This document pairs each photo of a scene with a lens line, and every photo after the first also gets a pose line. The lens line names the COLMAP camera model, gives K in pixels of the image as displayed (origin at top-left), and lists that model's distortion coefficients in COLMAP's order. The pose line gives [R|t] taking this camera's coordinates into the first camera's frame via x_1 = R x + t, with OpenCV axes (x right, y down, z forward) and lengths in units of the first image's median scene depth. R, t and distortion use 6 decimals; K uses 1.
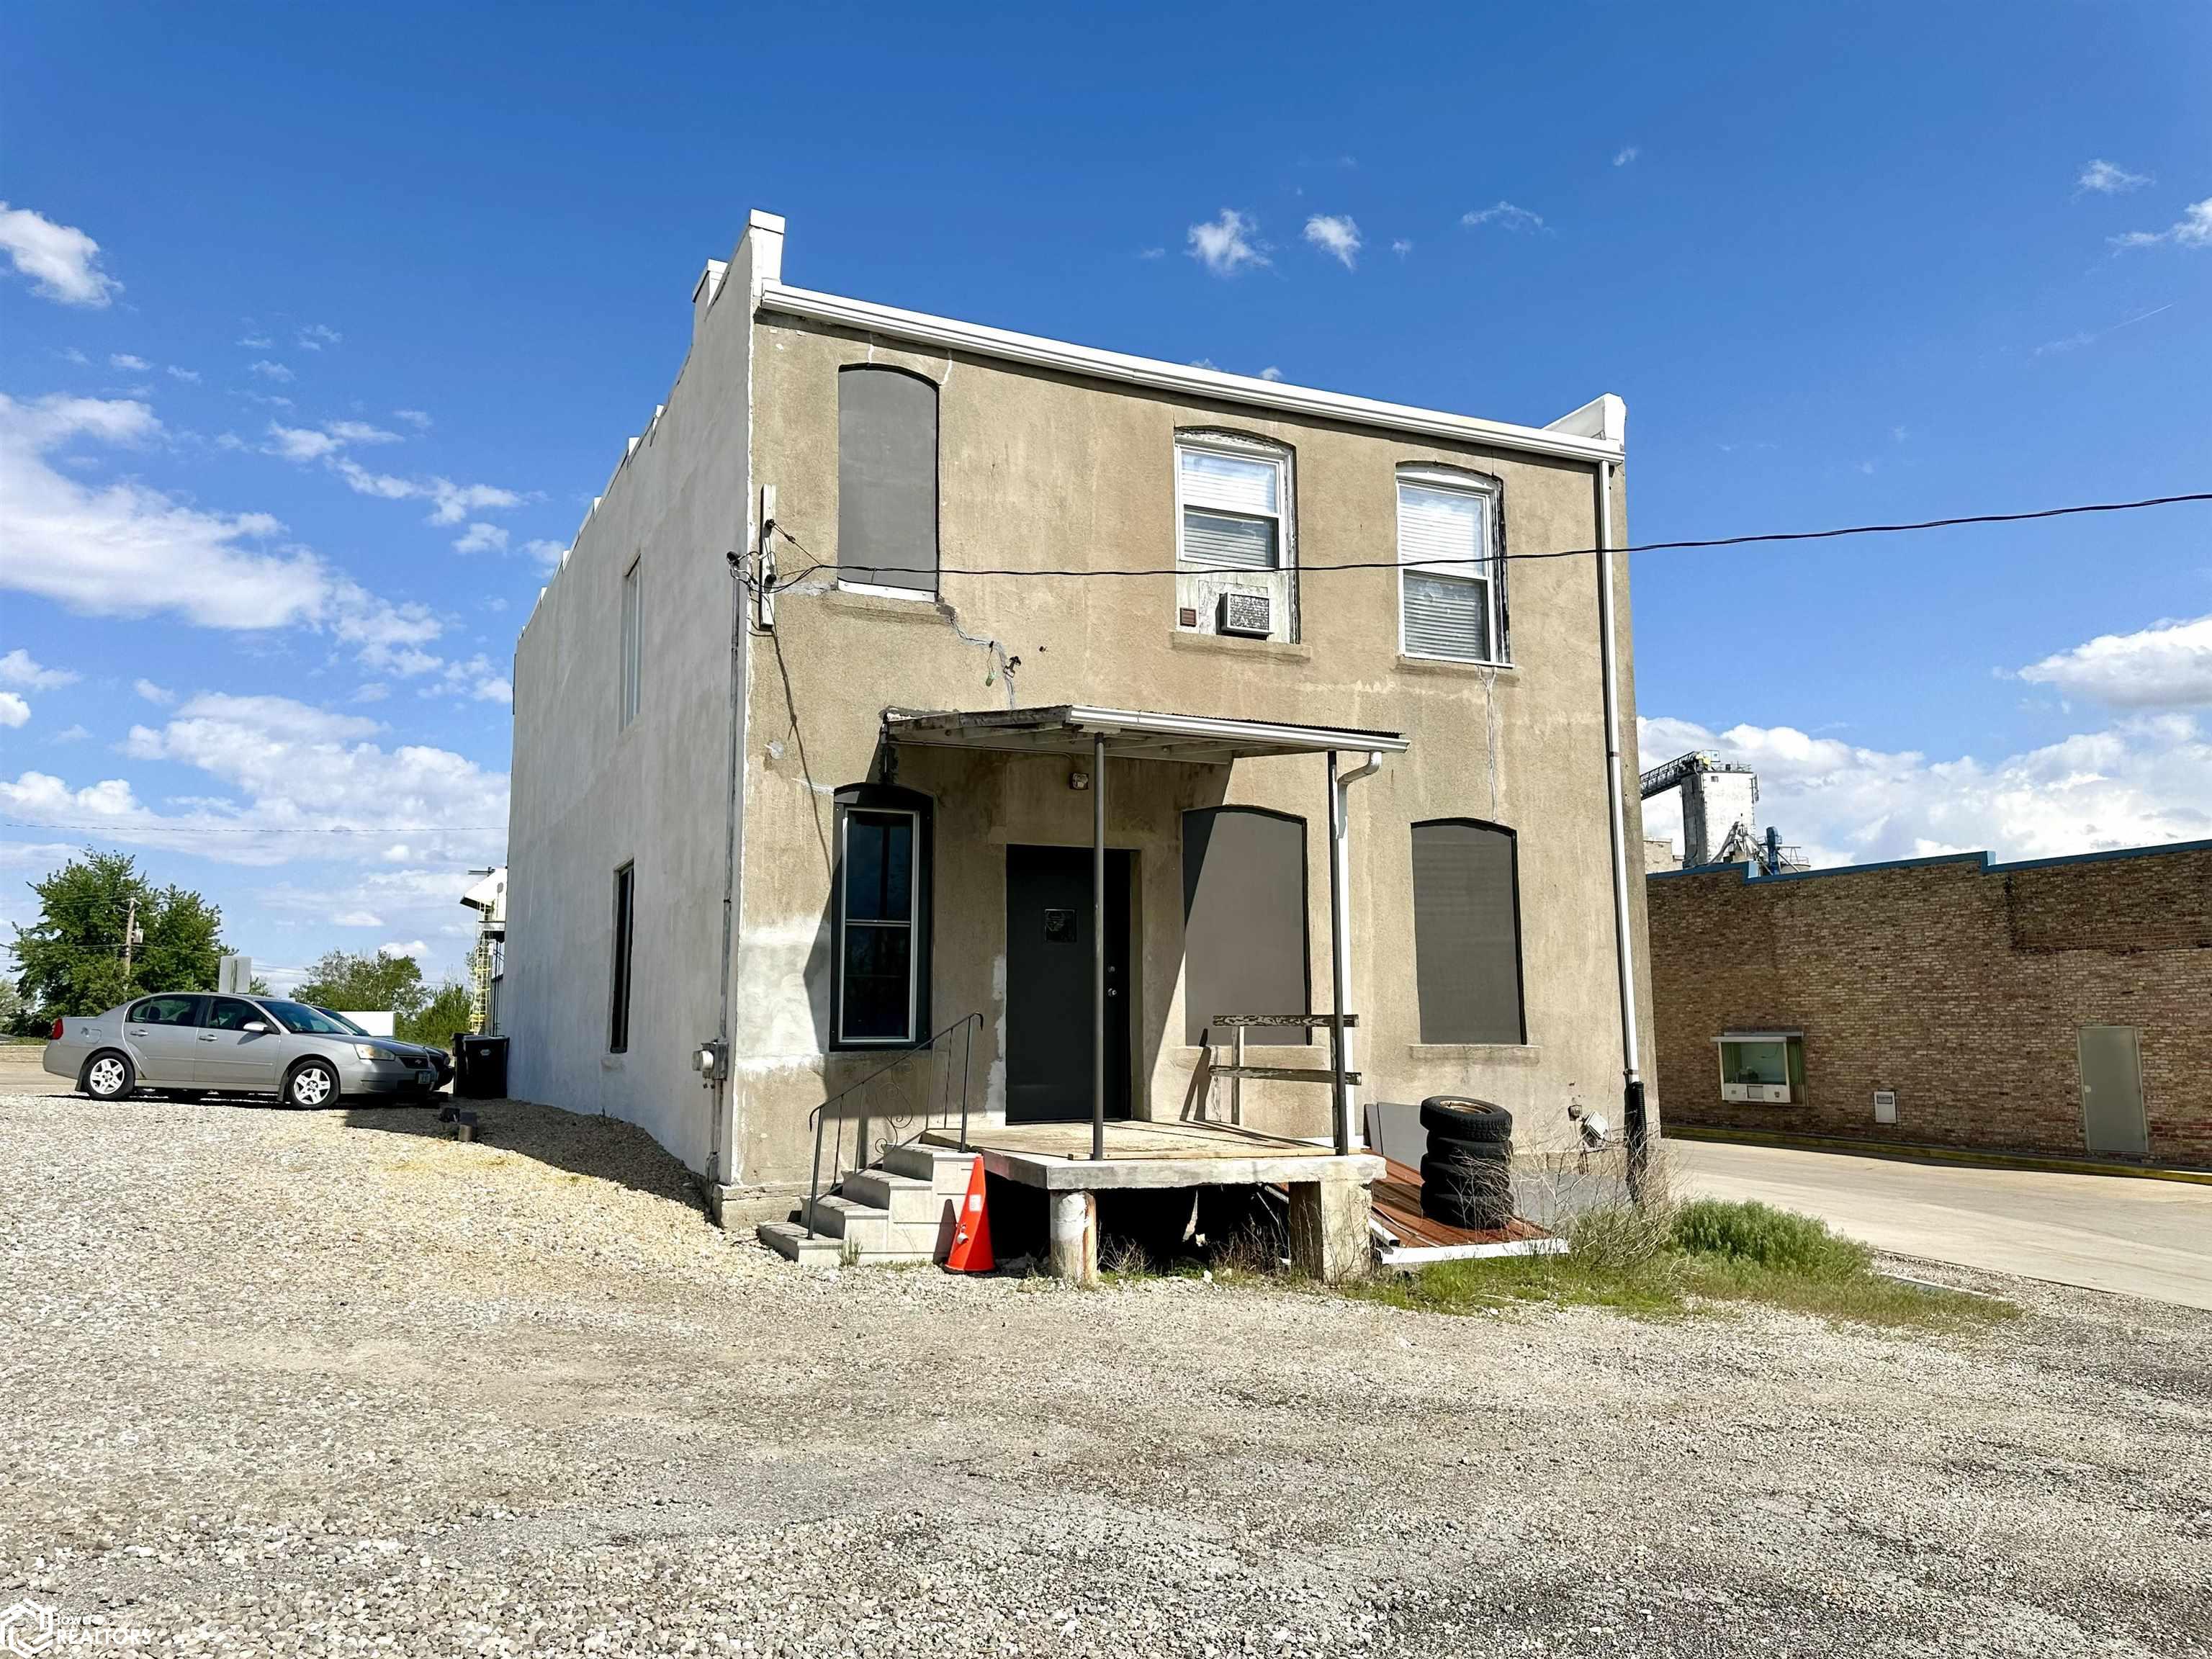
lens RADIAL K [[1511.5, 0, 1106.0], [0, 1511.5, 829.5], [0, 0, 1]] dist [0.170019, -0.180408]
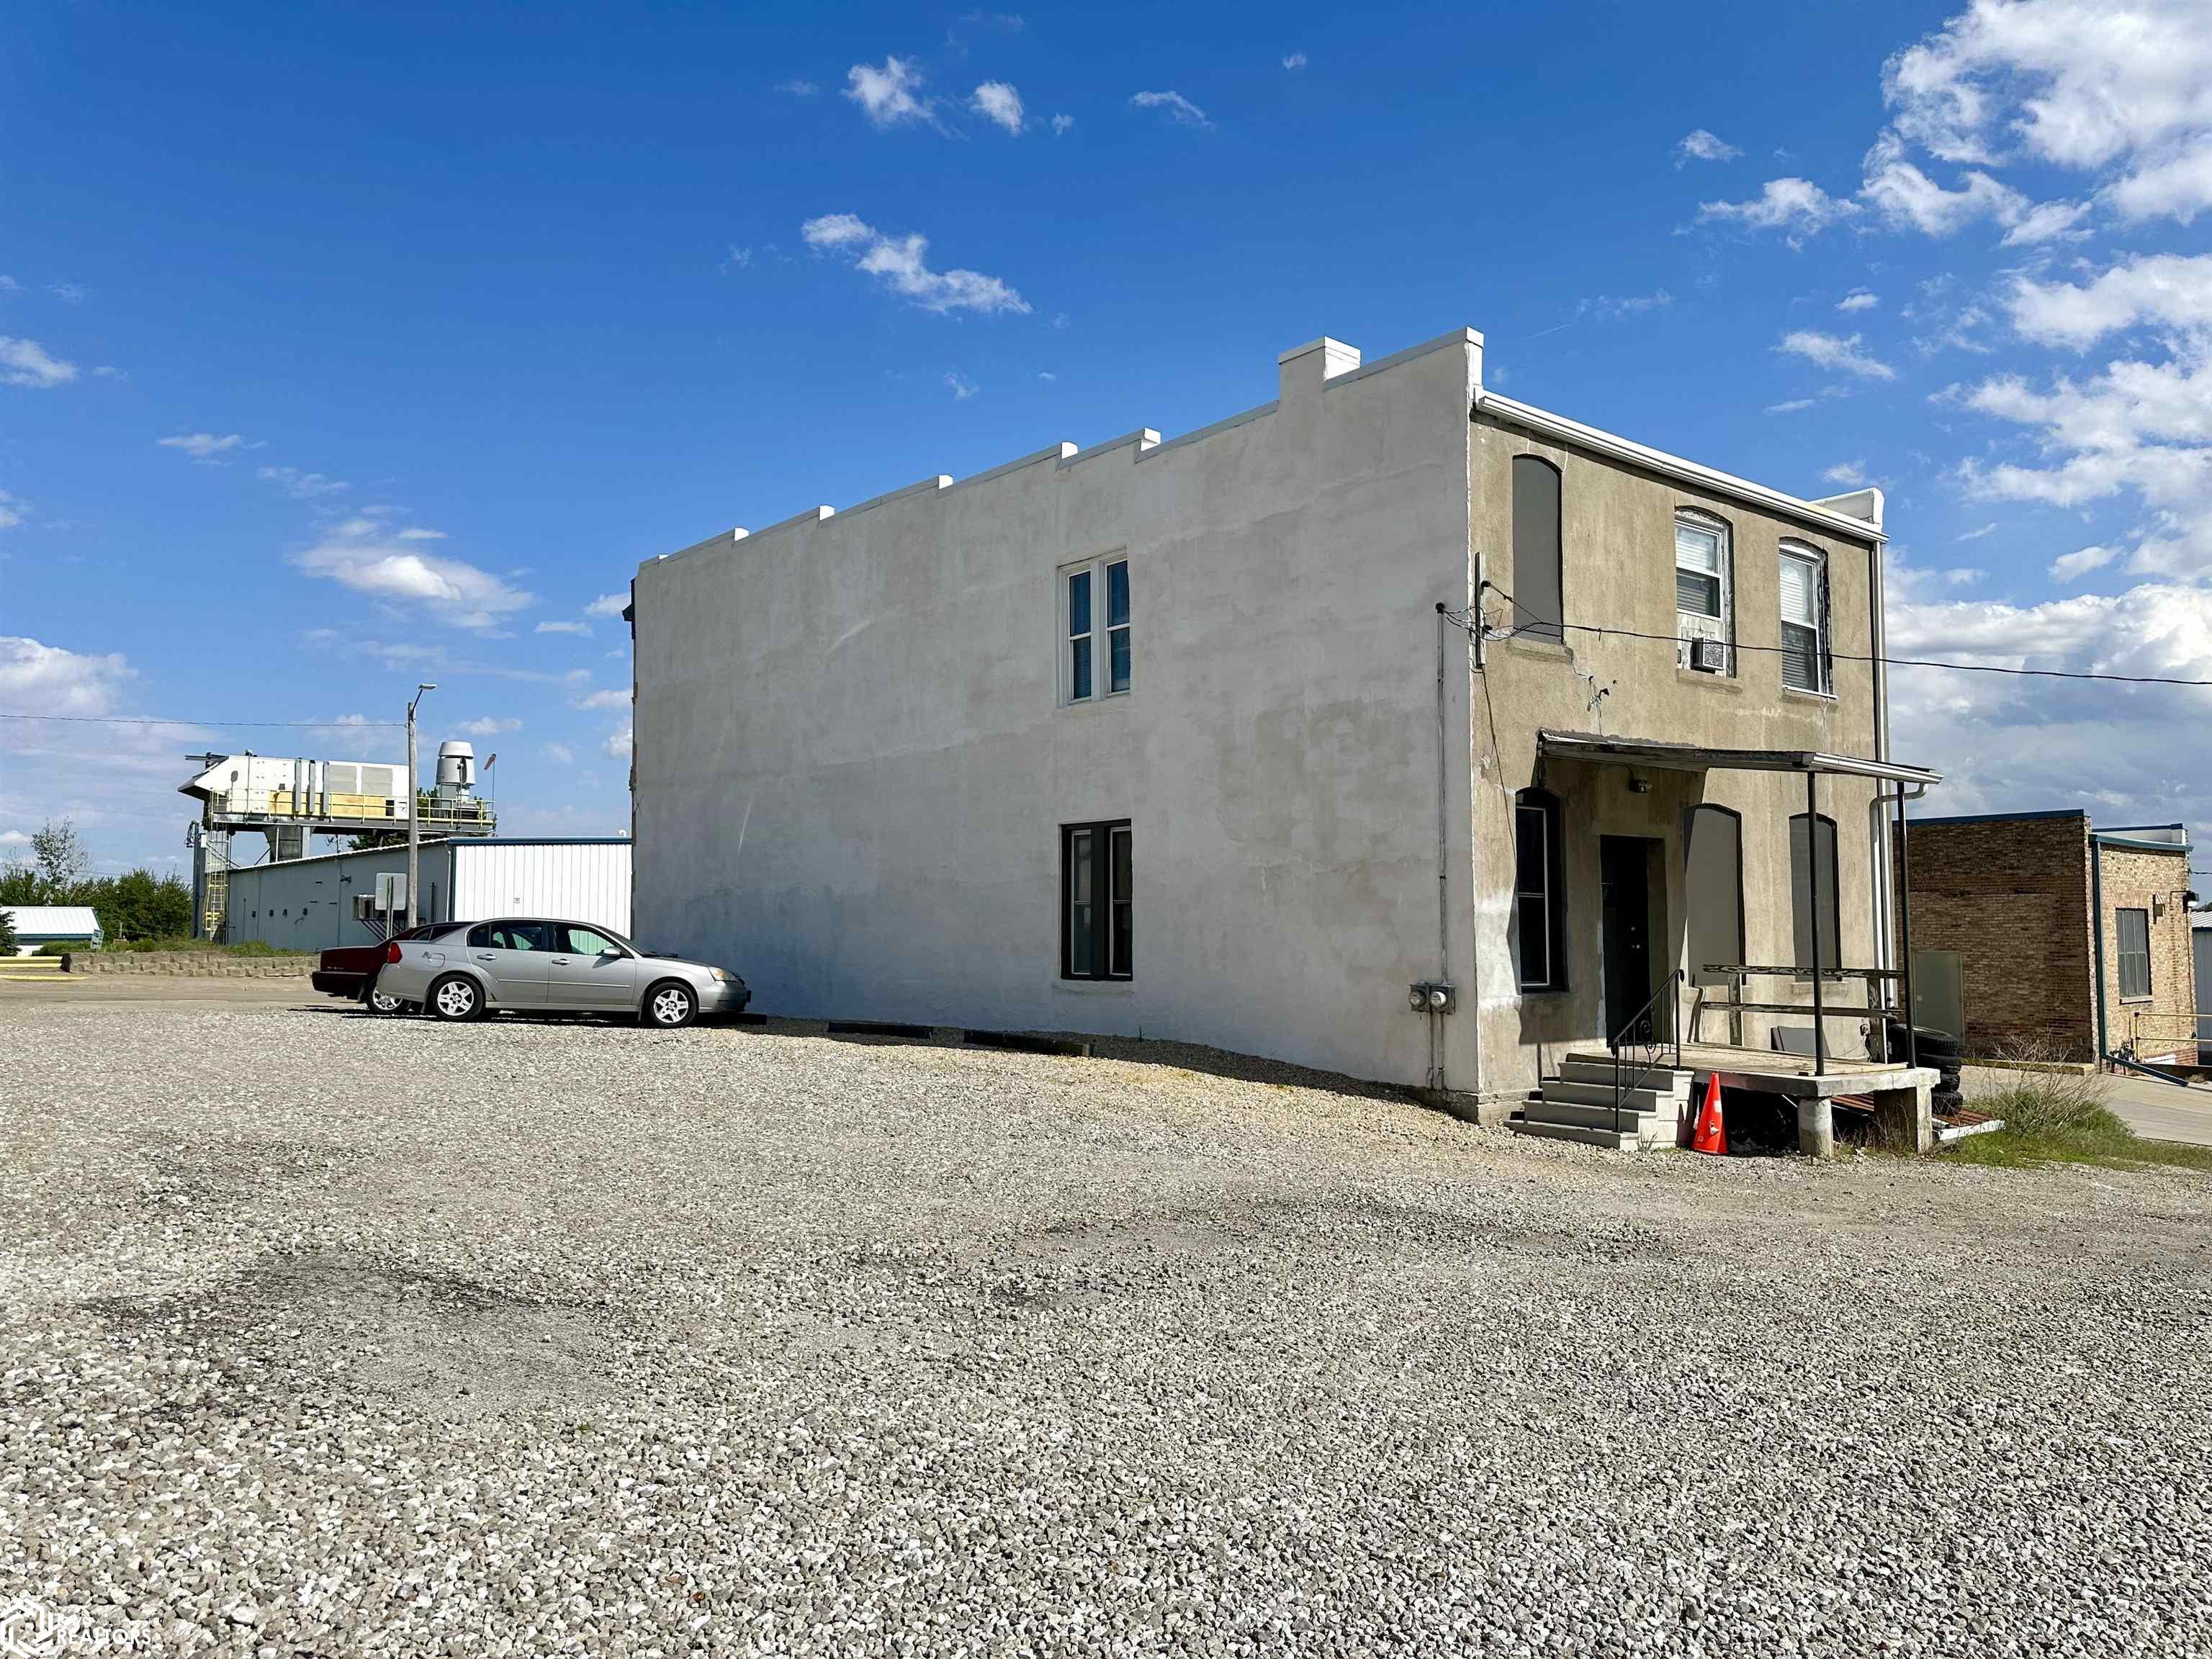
lens RADIAL K [[1580.7, 0, 1166.9], [0, 1580.7, 830.9], [0, 0, 1]] dist [0.169710, -0.150237]
pose [[0.953602, 0.027392, 0.299821, -0.730900], [-0.048708, 0.996770, 0.063851, -0.055595], [-0.297104, -0.075492, 0.951856, -0.174585]]
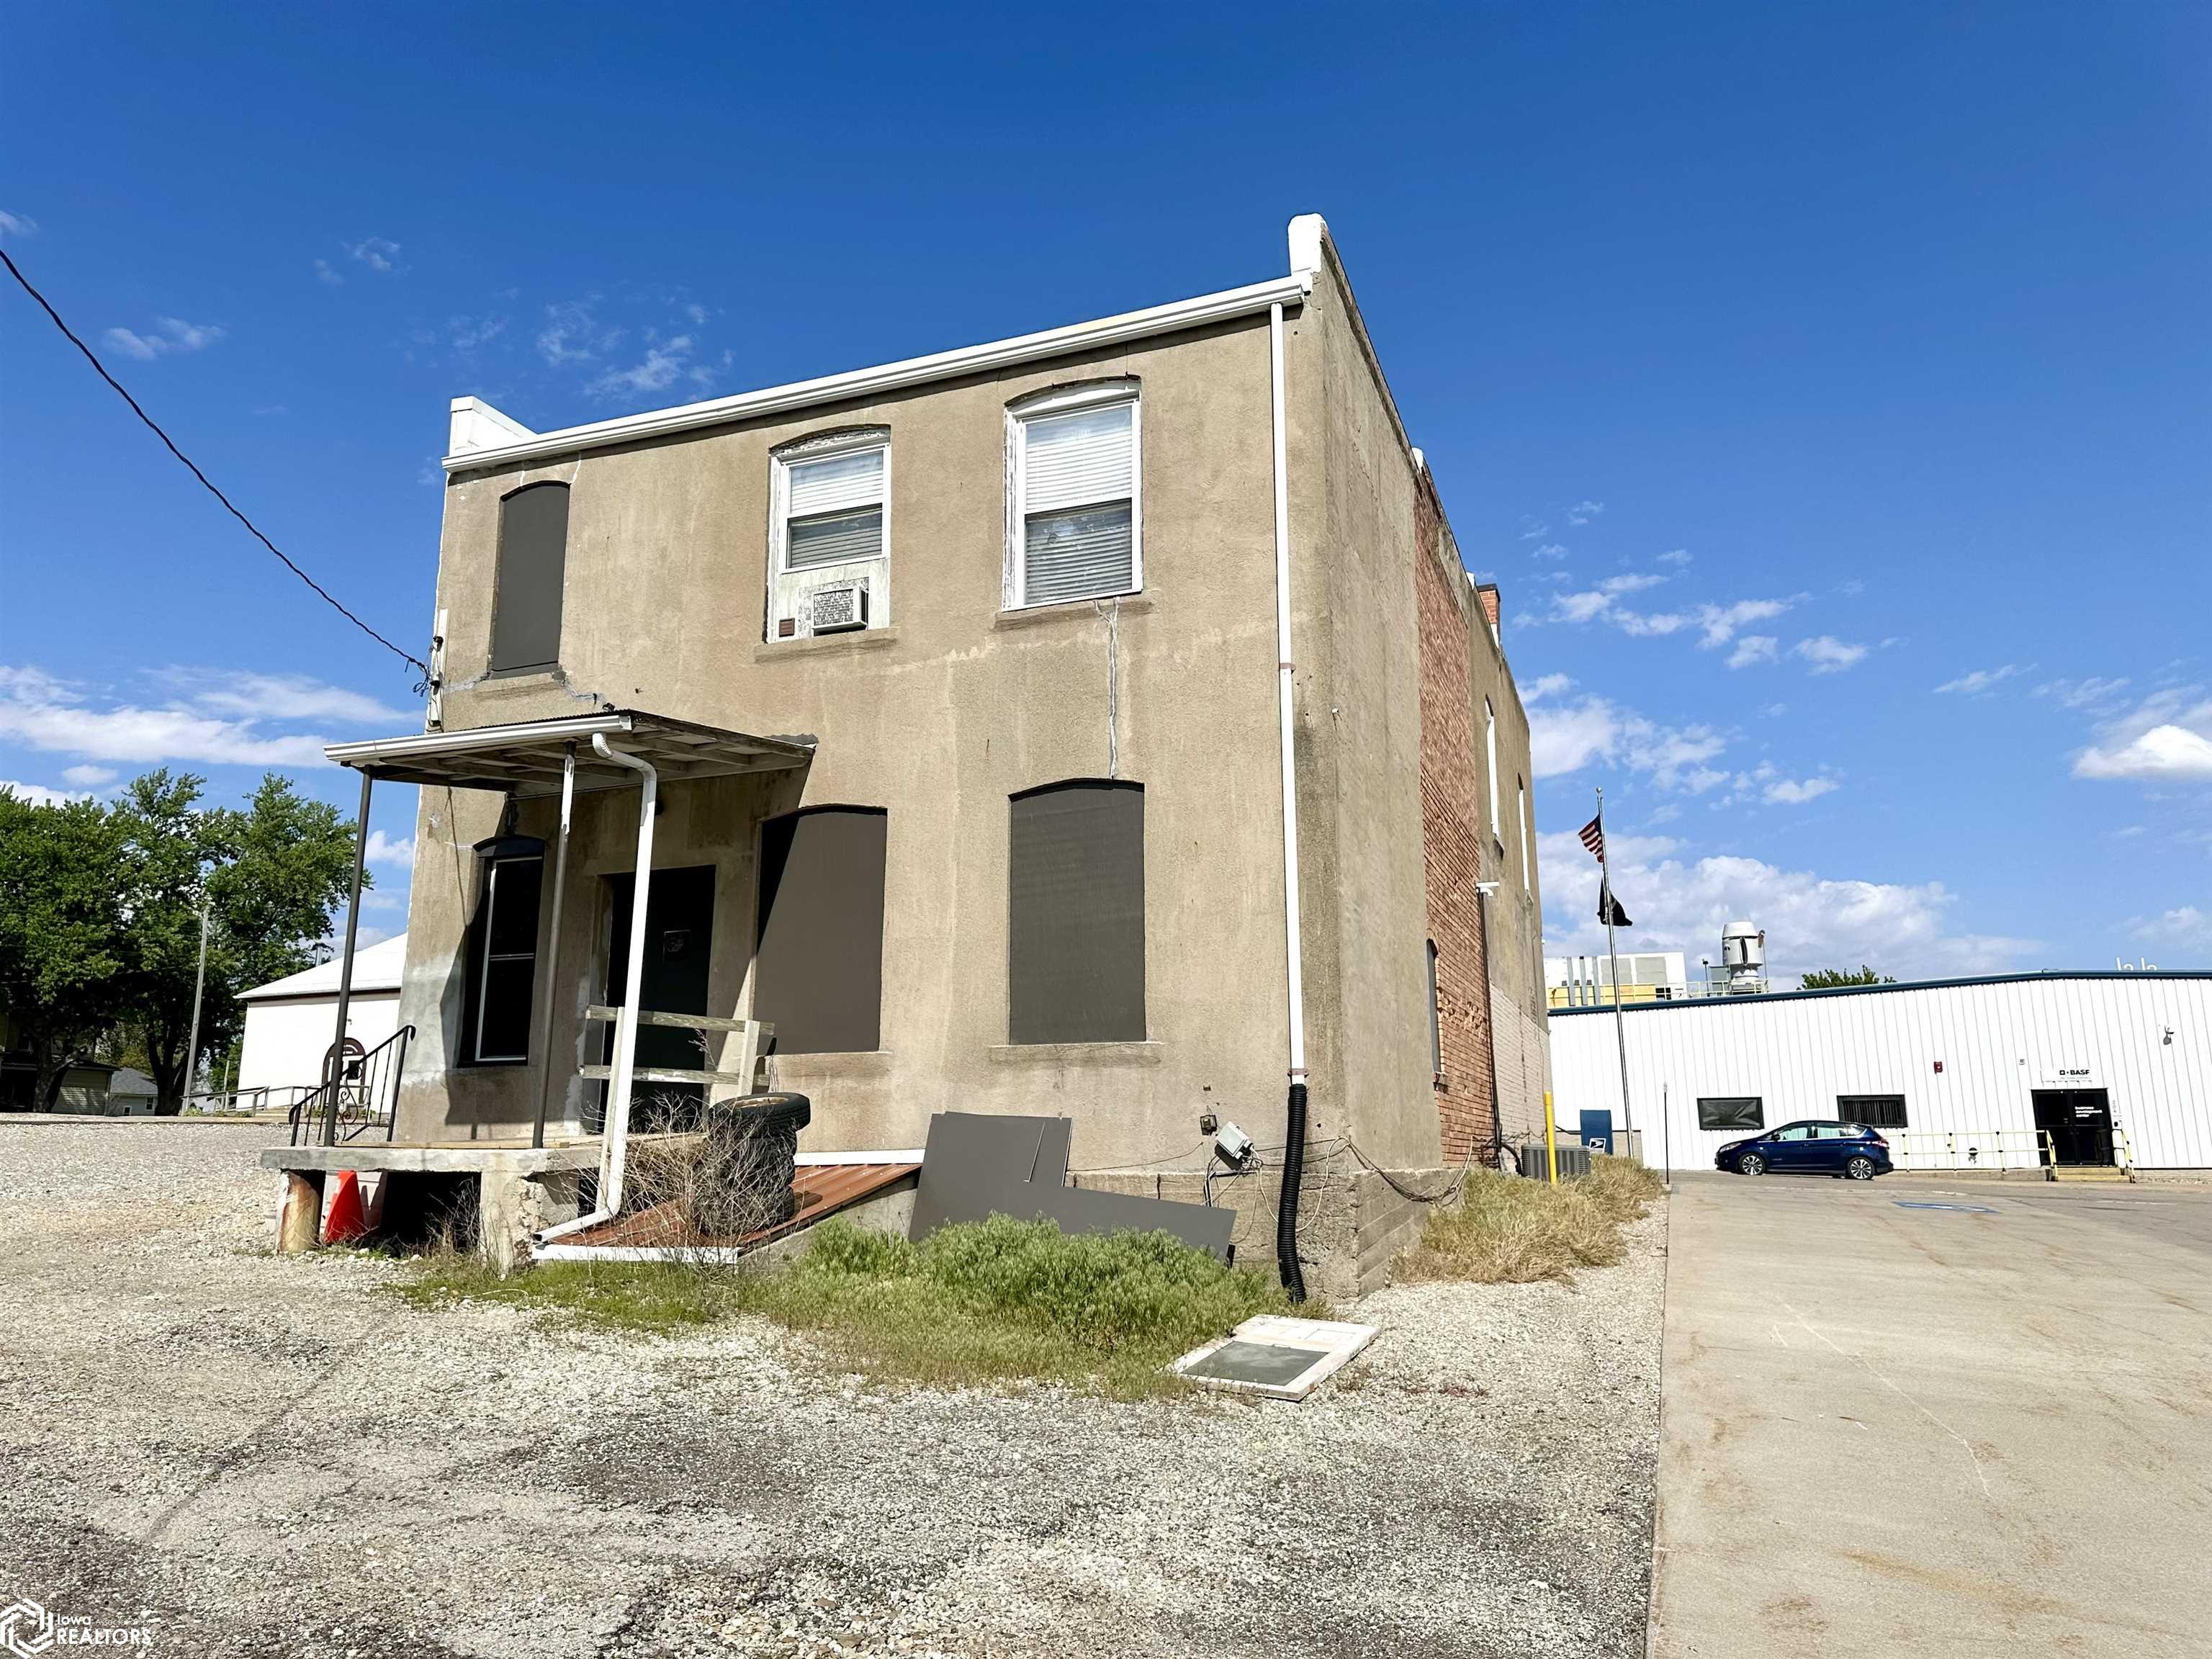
lens RADIAL K [[1511.5, 0, 1106.0], [0, 1511.5, 829.5], [0, 0, 1]] dist [0.170019, -0.180408]
pose [[0.702760, -0.140264, -0.697463, 0.847693], [0.097269, 0.990109, -0.101109, 0.109409], [0.704746, 0.003214, 0.709452, 0.415067]]
